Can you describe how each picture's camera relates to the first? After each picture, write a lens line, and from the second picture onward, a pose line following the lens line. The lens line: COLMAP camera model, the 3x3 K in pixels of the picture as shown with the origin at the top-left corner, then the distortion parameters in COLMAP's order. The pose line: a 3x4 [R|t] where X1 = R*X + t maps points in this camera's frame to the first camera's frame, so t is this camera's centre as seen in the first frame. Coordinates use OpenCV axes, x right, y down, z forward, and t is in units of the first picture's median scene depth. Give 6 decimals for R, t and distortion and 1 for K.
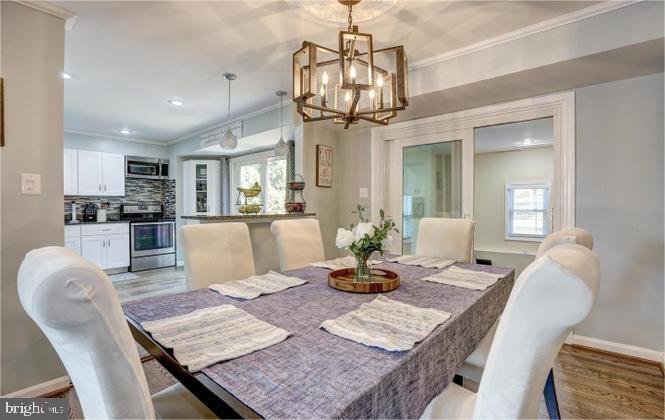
lens RADIAL K [[312.1, 0, 324.4], [0, 312.1, 206.8], [0, 0, 1]] dist [-0.021372, 0.000079]
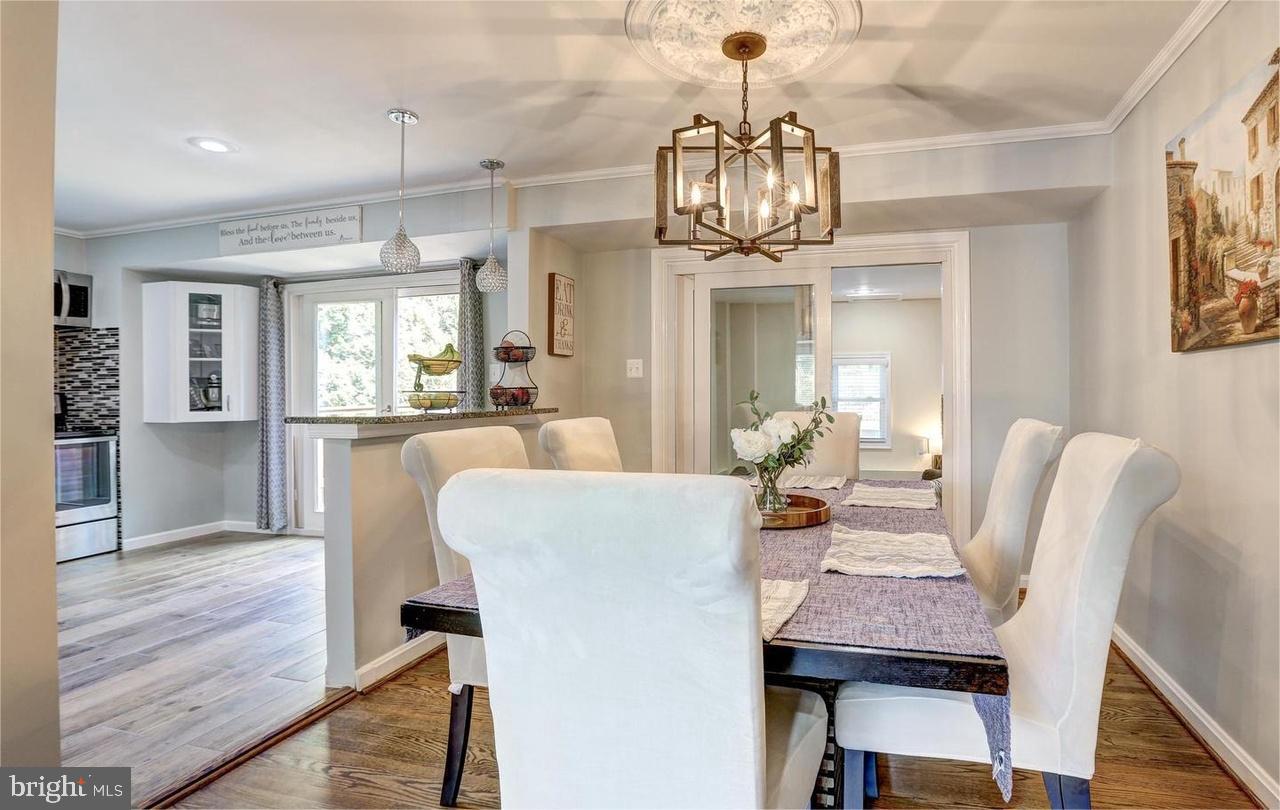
lens RADIAL K [[633.4, 0, 719.8], [0, 633.4, 388.4], [0, 0, 1]] dist [-0.024713, 0.001621]
pose [[0.896550, -0.002280, 0.442938, -0.159122], [0.007504, 0.999921, -0.010043, 0.000722], [-0.442880, 0.012328, 0.896496, -0.025911]]
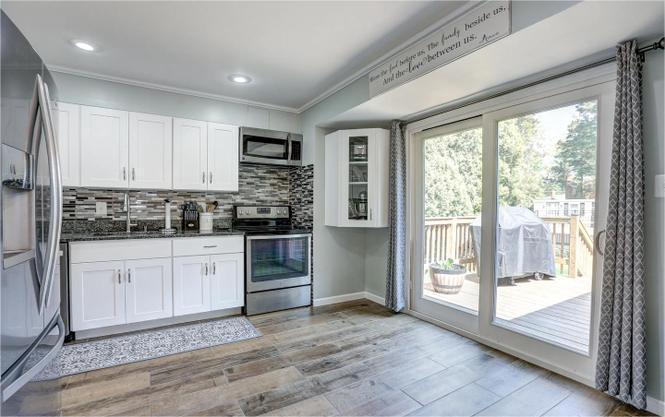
lens RADIAL K [[317.0, 0, 332.5], [0, 317.0, 208.5], [0, 0, 1]] dist [-0.001757, -0.000036]
pose [[0.958293, 0.013591, -0.285466, -0.282466], [-0.013862, 0.999903, 0.001070, -0.003772], [0.285453, 0.002931, 0.958388, 0.443198]]
